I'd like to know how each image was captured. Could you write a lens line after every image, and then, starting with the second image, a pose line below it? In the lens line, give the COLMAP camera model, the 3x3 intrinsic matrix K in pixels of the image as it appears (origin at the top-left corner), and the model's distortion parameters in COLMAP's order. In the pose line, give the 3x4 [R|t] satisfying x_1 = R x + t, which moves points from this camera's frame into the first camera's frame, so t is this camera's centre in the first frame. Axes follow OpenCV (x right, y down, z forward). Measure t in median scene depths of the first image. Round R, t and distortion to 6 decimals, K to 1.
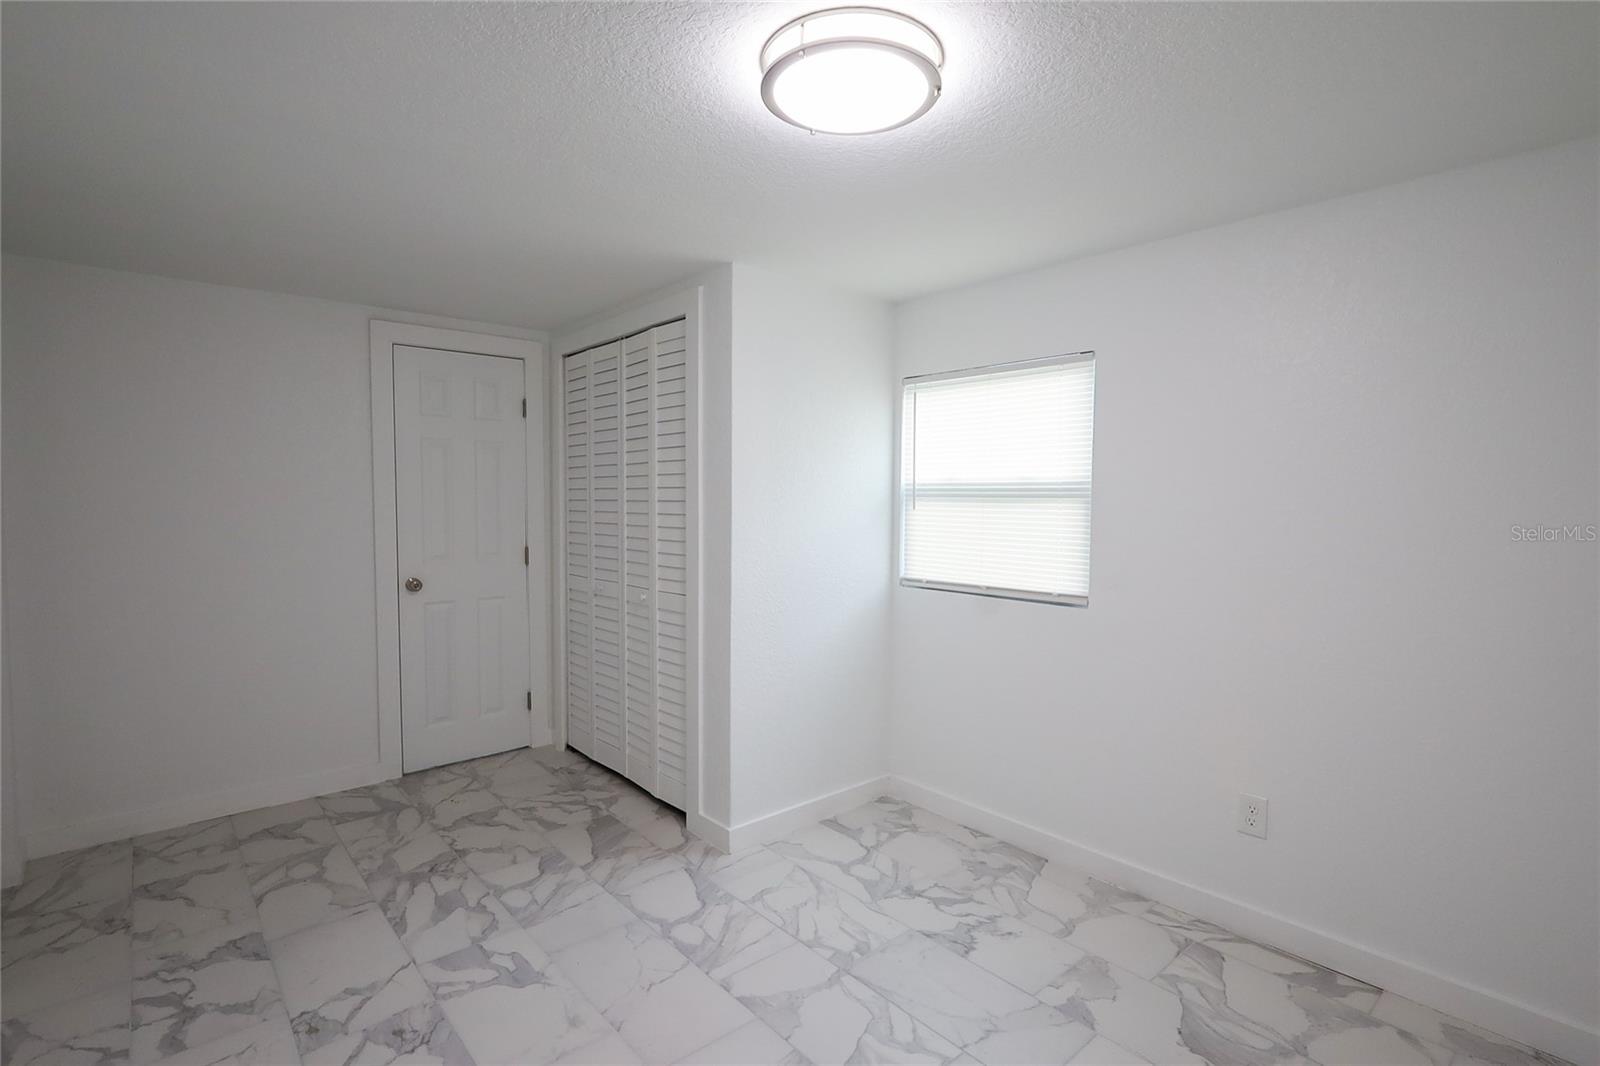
lens RADIAL K [[766.1, 0, 800.0], [0, 766.1, 533.0], [0, 0, 1]] dist [-0.000789, 0.000371]
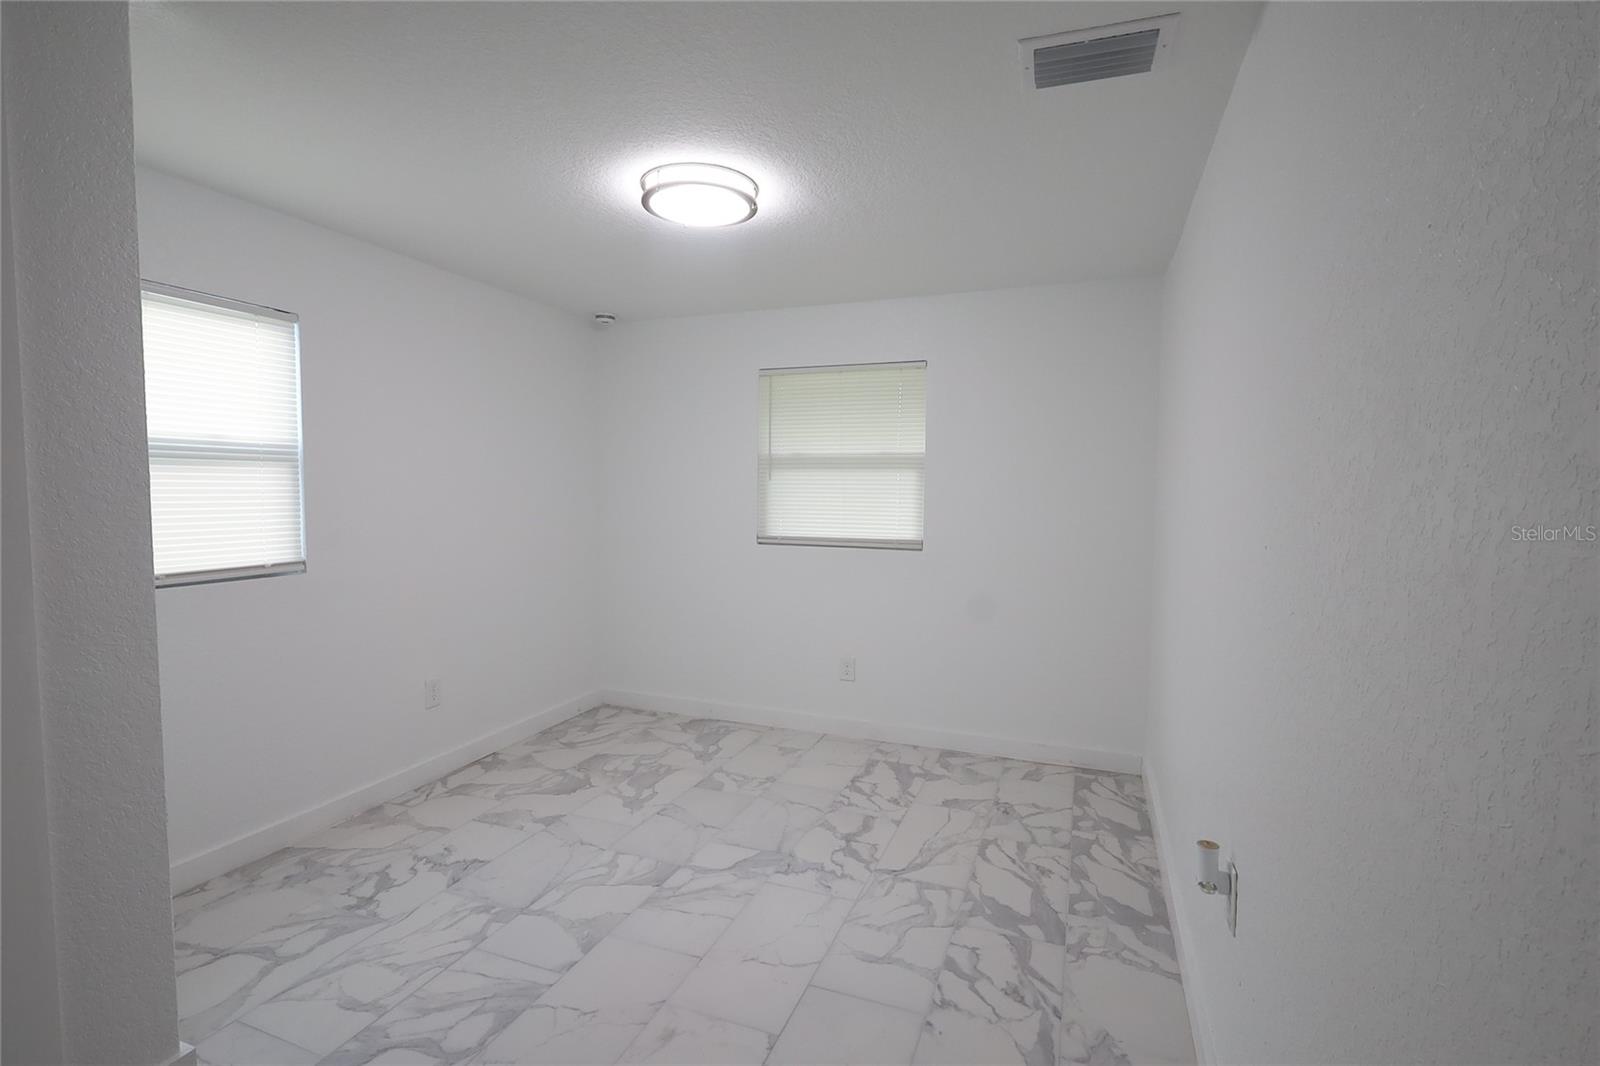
lens RADIAL K [[766.1, 0, 800.0], [0, 766.1, 533.0], [0, 0, 1]] dist [-0.000789, 0.000371]
pose [[-0.450673, -0.069563, 0.889975, -0.850457], [0.042525, 0.994154, 0.099240, -0.025846], [-0.891676, 0.082571, -0.445080, 0.914547]]
